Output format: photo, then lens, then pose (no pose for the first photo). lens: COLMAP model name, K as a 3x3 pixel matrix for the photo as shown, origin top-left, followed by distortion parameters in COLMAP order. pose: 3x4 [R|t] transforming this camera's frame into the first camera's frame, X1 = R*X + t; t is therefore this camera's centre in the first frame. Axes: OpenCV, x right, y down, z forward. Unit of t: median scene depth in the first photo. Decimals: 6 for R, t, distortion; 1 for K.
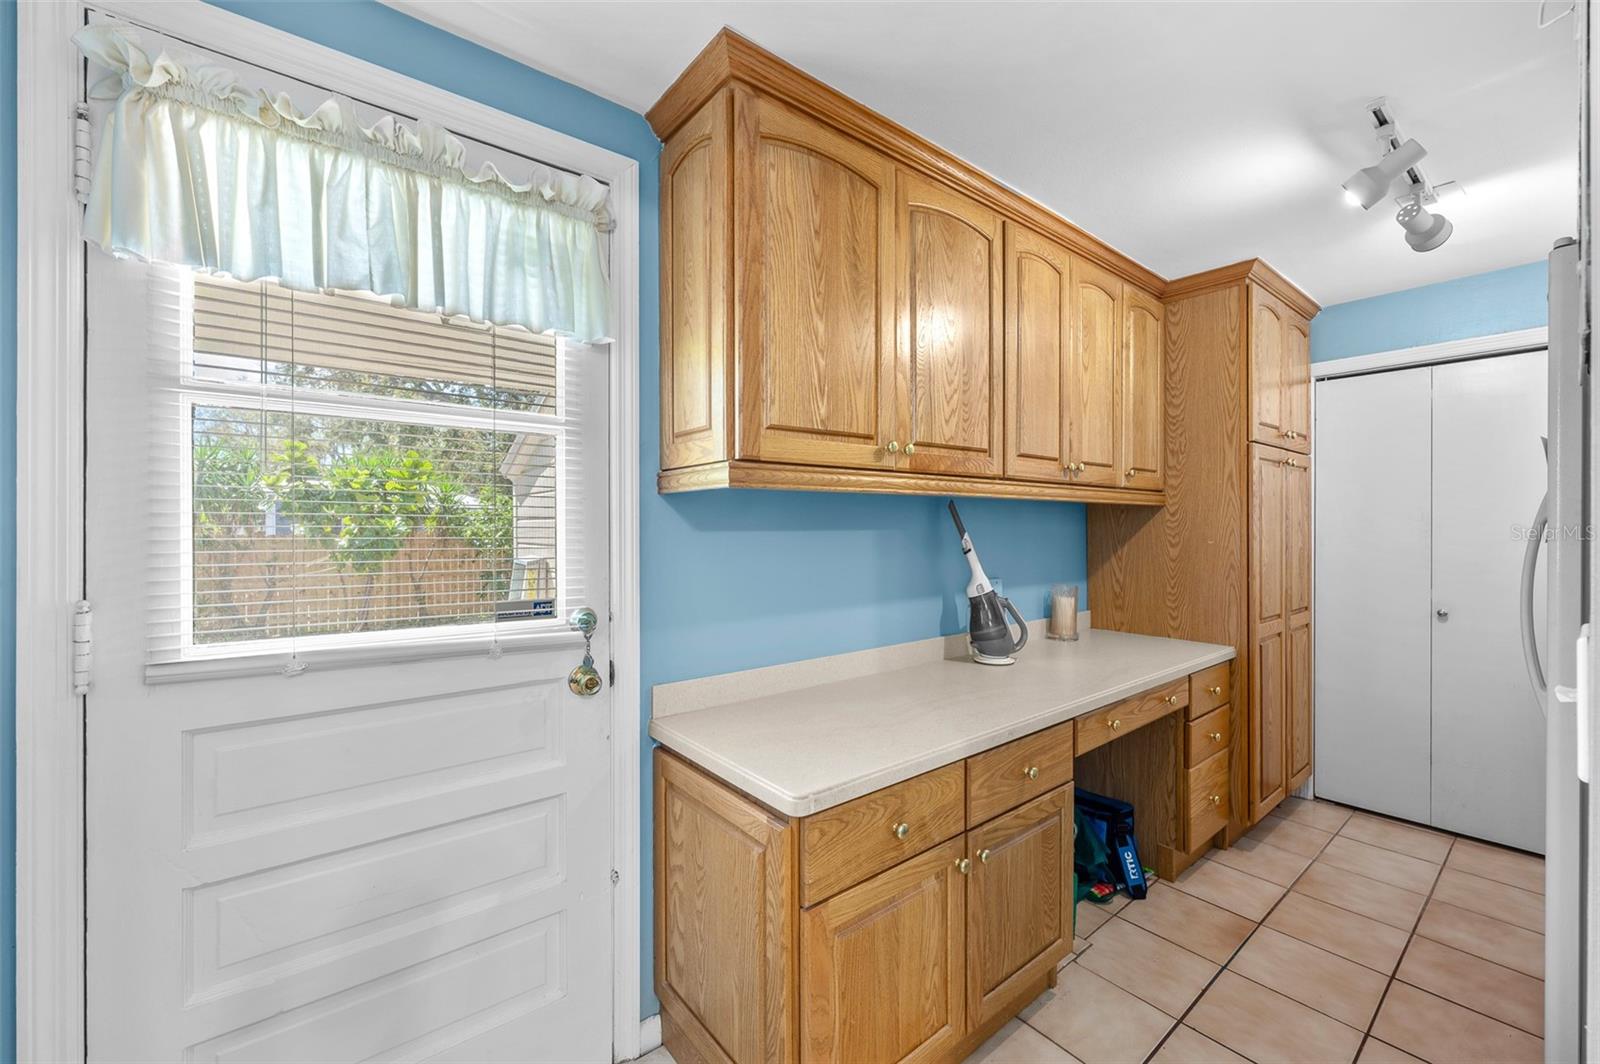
lens RADIAL K [[635.0, 0, 810.9], [0, 635.0, 527.6], [0, 0, 1]] dist [-0.001775, 0.000271]
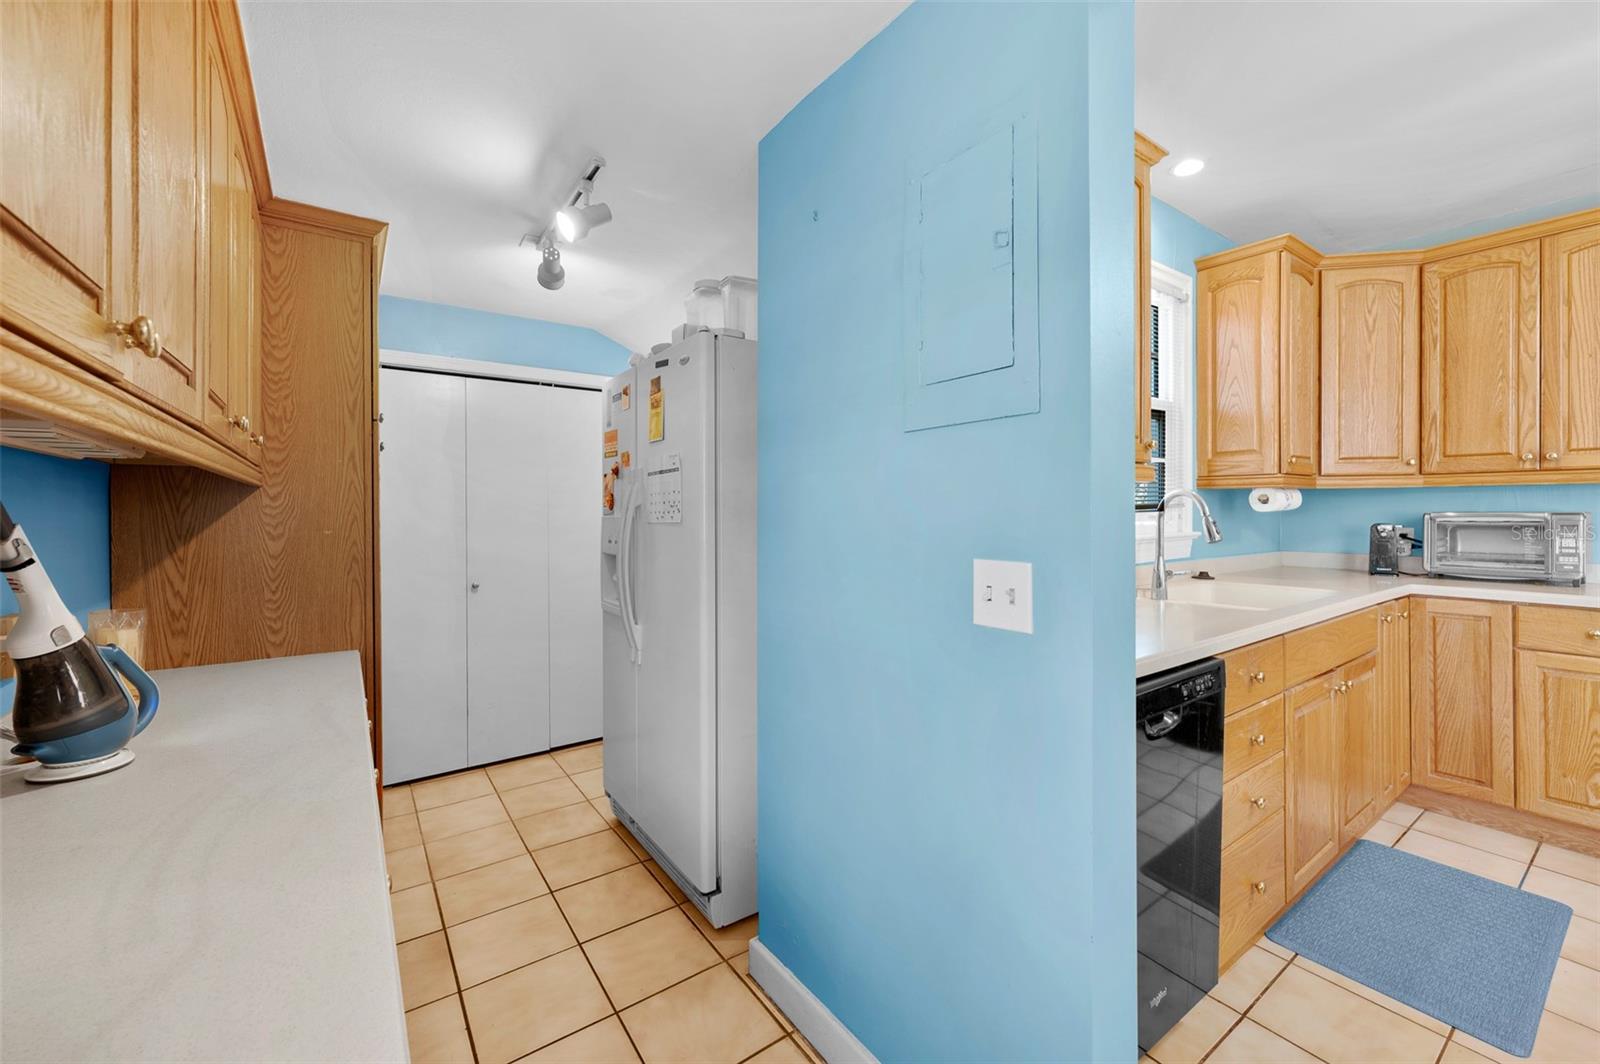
lens RADIAL K [[635.0, 0, 810.4], [0, 635.0, 509.4], [0, 0, 1]] dist [-0.001775, 0.000271]
pose [[0.065176, 0.003100, 0.997869, -0.215075], [0.008218, 0.999960, -0.003643, 0.001380], [-0.997840, 0.008438, 0.065148, 0.390322]]
